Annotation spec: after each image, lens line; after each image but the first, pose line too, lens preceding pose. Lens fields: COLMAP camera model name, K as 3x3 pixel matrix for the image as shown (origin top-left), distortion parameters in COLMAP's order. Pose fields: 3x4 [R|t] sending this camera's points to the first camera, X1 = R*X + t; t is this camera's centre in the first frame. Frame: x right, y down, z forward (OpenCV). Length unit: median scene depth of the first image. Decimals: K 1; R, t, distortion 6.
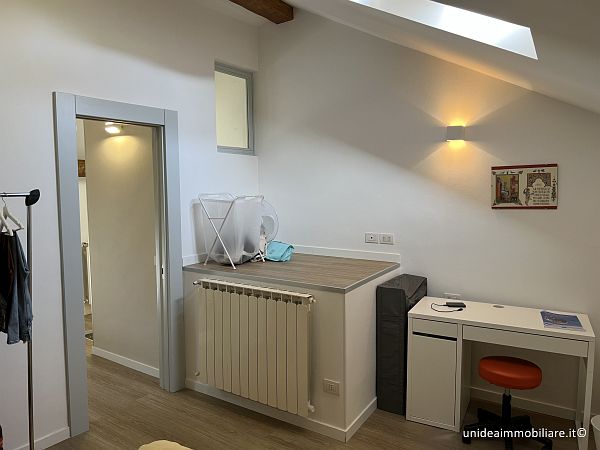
lens RADIAL K [[450.0, 0, 298.5], [0, 450.0, 225.2], [0, 0, 1]] dist [0.033428, -0.023122]
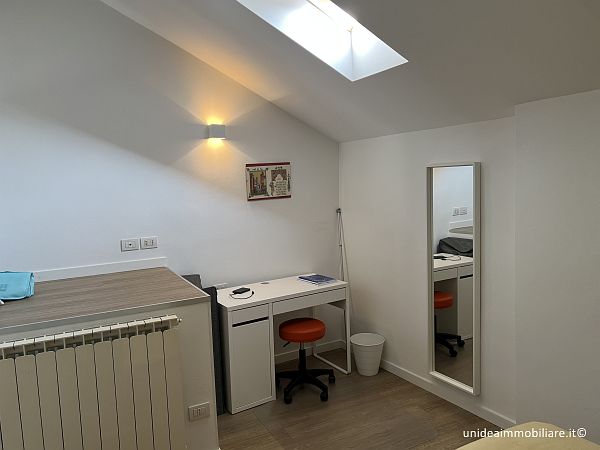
lens RADIAL K [[450.0, 0, 298.4], [0, 450.0, 225.3], [0, 0, 1]] dist [0.033428, -0.023122]
pose [[0.470579, -0.103740, 0.876238, -0.528166], [0.109813, 0.992229, 0.058498, -0.028736], [-0.875498, 0.068694, 0.478314, 0.360935]]
